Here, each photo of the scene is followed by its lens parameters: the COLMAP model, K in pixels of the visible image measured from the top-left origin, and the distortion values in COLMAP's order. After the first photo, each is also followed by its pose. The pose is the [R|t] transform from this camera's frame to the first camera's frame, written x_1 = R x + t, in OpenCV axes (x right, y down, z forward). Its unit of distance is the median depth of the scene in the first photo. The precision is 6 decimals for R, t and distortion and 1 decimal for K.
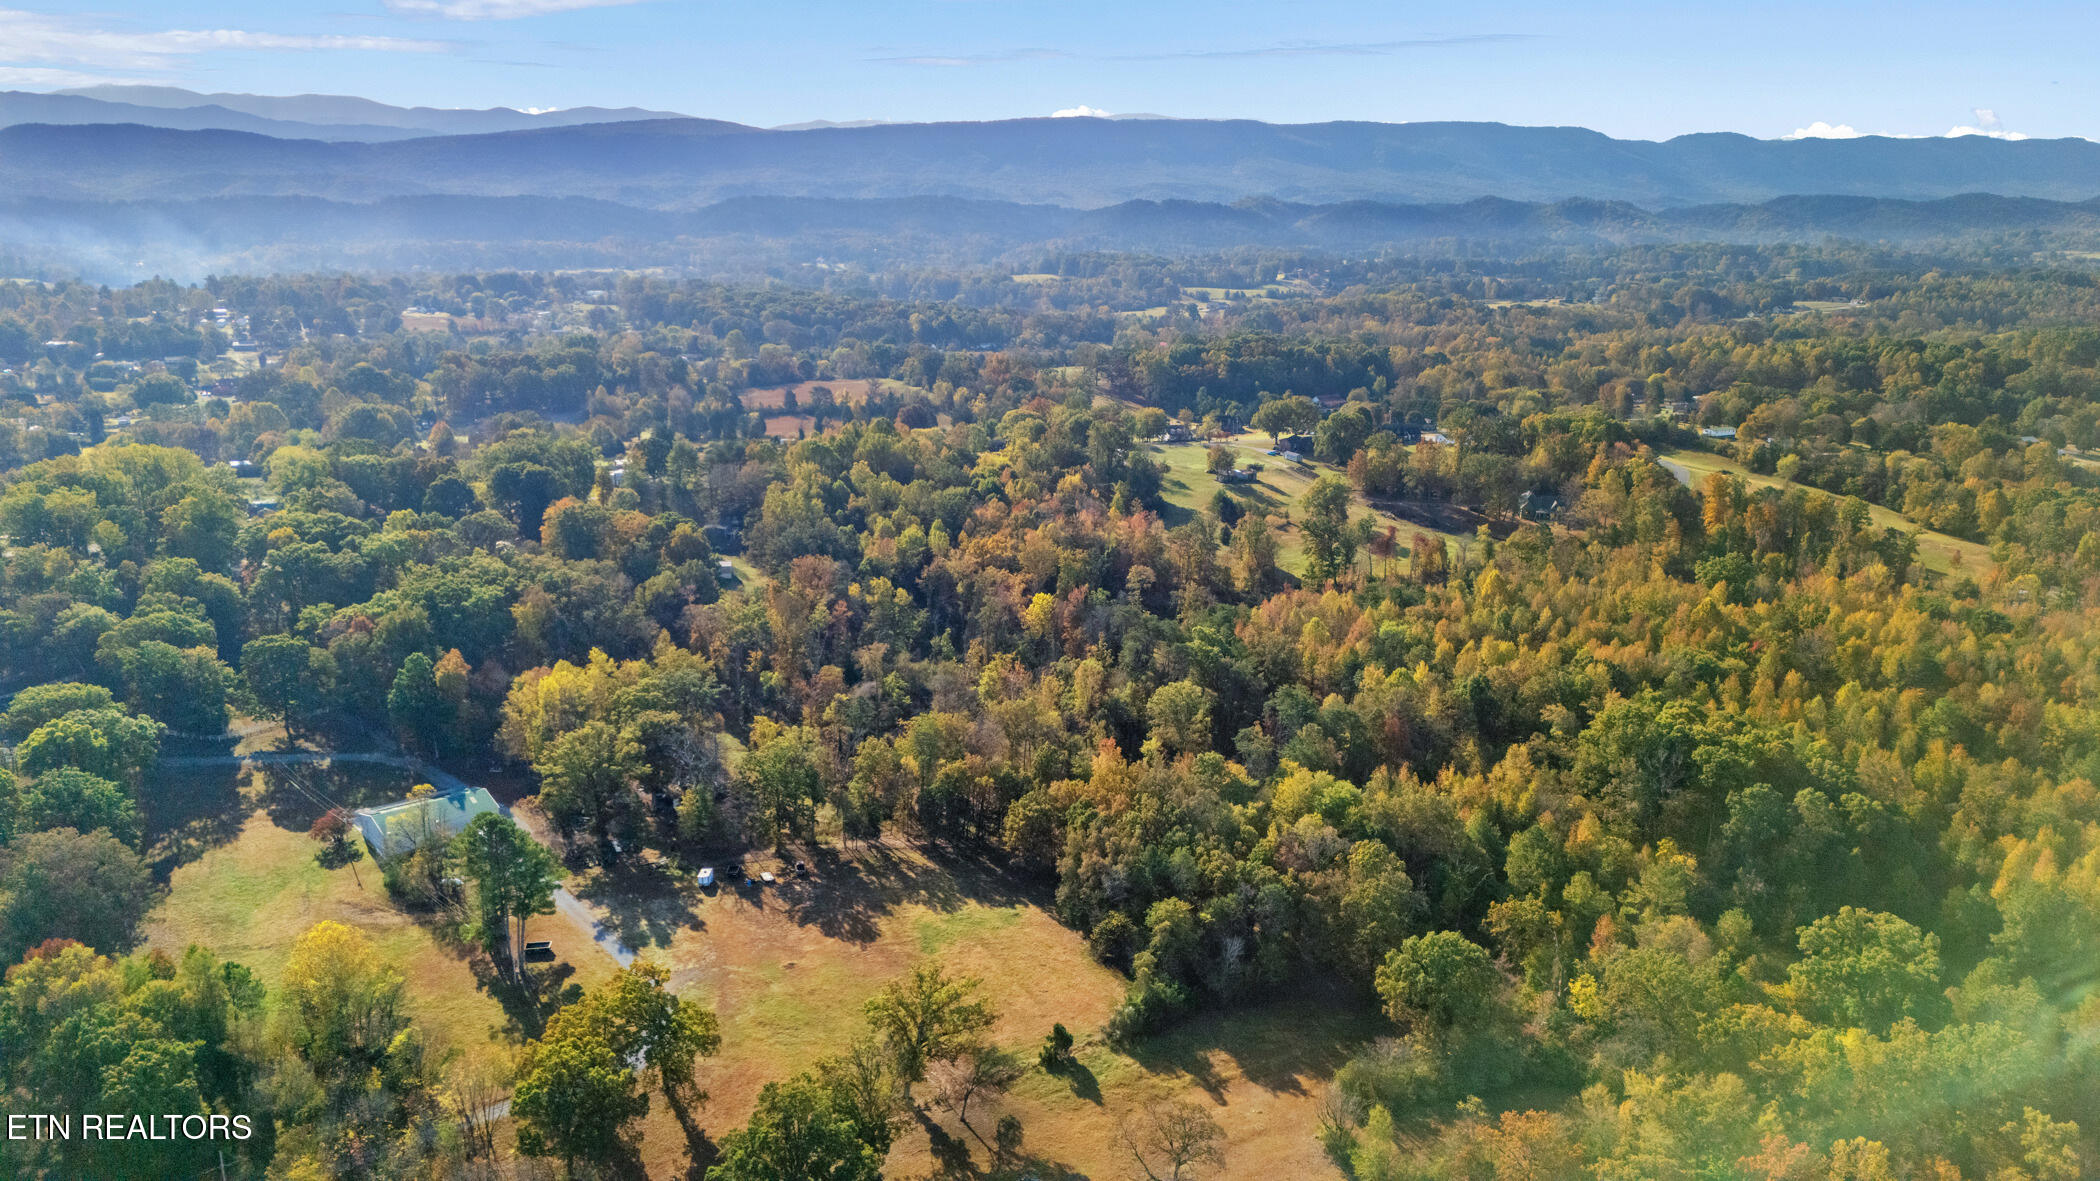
lens RADIAL K [[1546.5, 0, 1049.8], [0, 1546.5, 583.1], [0, 0, 1]] dist [0.066696, -0.061746]
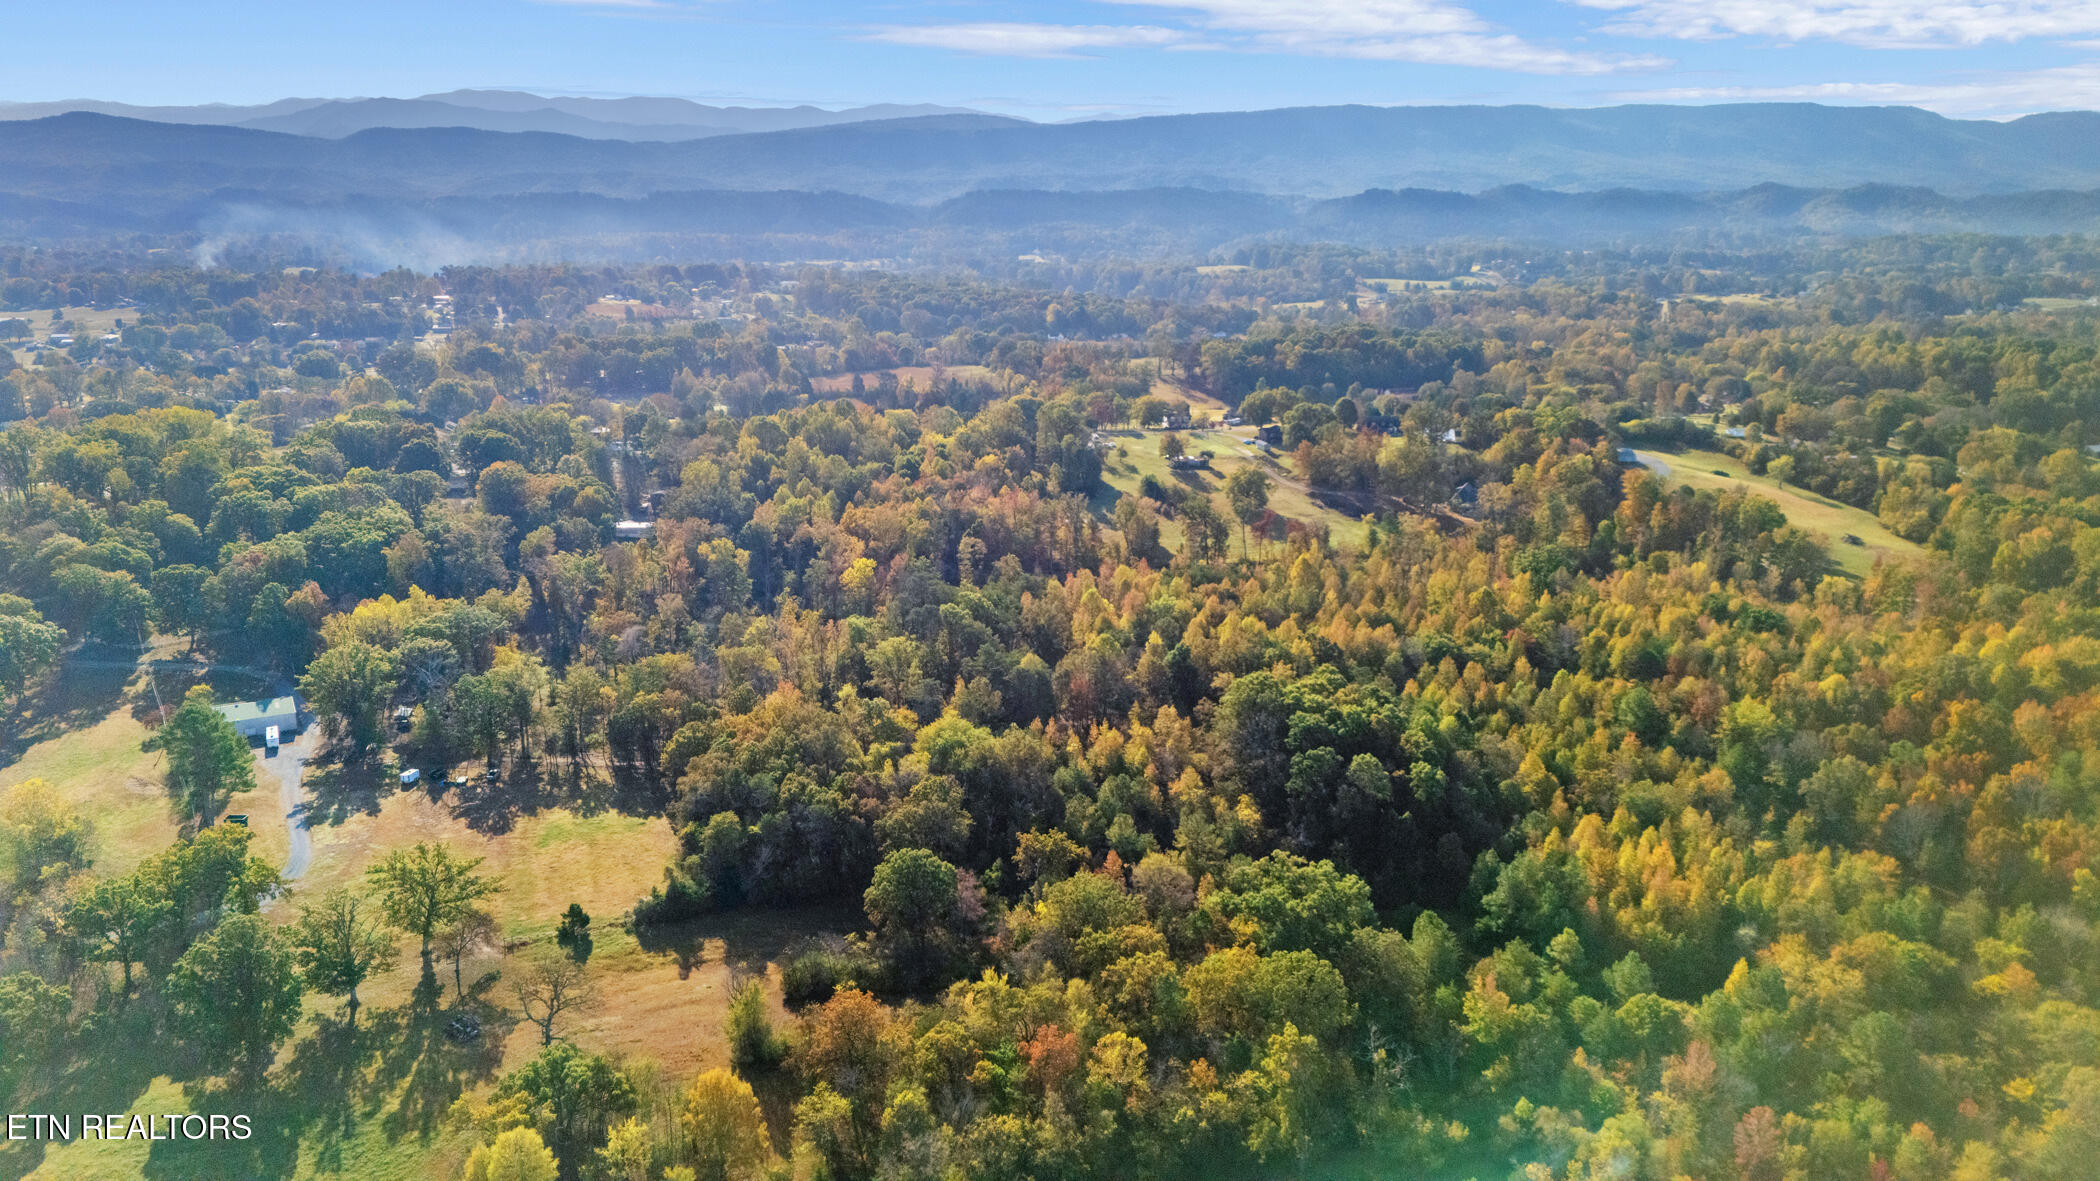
lens RADIAL K [[1546.5, 0, 1038.7], [0, 1546.5, 597.0], [0, 0, 1]] dist [0.066696, -0.061746]
pose [[0.983227, 0.041778, -0.177535, 0.178813], [-0.039343, 0.999077, 0.017216, 0.005873], [0.178090, -0.009943, 0.983964, -0.030126]]
